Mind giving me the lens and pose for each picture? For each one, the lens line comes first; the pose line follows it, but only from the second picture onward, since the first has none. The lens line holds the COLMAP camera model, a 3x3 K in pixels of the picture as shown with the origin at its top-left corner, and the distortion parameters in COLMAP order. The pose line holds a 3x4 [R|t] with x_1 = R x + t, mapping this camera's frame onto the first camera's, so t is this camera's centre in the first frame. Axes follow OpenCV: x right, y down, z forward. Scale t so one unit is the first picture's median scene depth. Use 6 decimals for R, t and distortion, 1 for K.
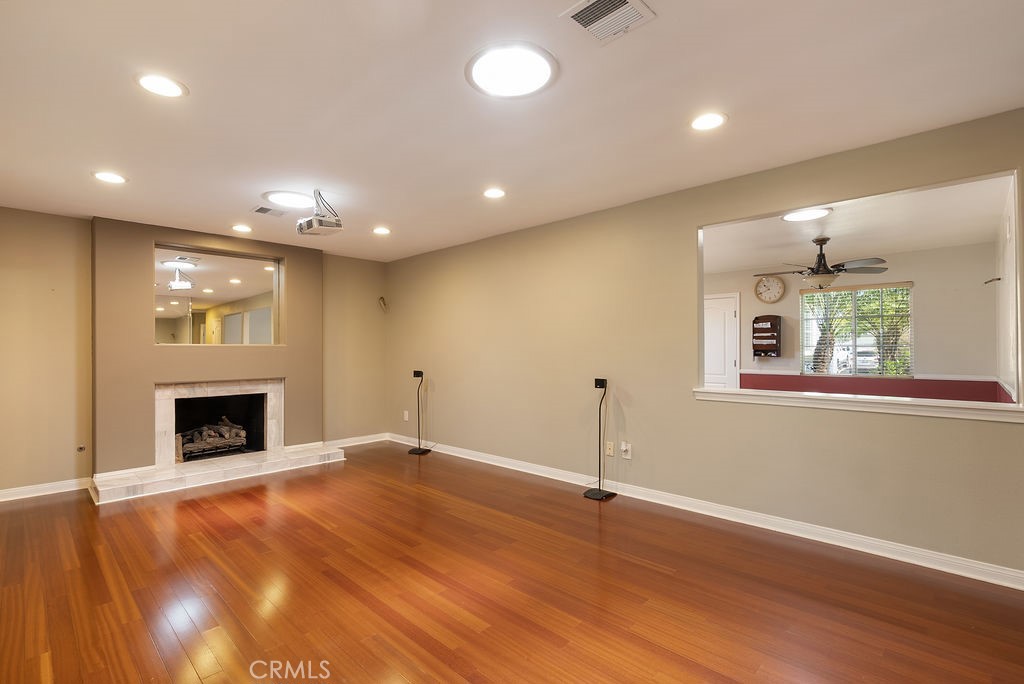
lens RADIAL K [[471.5, 0, 511.9], [0, 471.5, 346.9], [0, 0, 1]] dist [-0.002297, 0.000597]
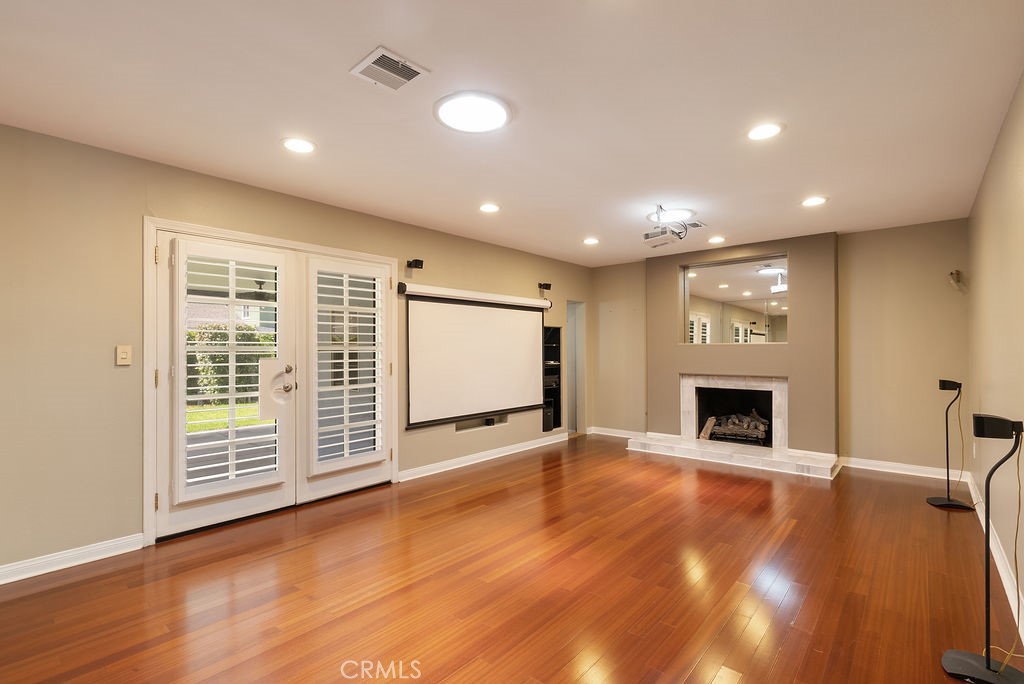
lens RADIAL K [[471.5, 0, 513.9], [0, 471.5, 347.7], [0, 0, 1]] dist [-0.002297, 0.000597]
pose [[0.054758, 0.000843, -0.998499, 0.496456], [0.010118, 0.999948, 0.001400, -0.000792], [0.998448, -0.010180, 0.054747, 0.436814]]
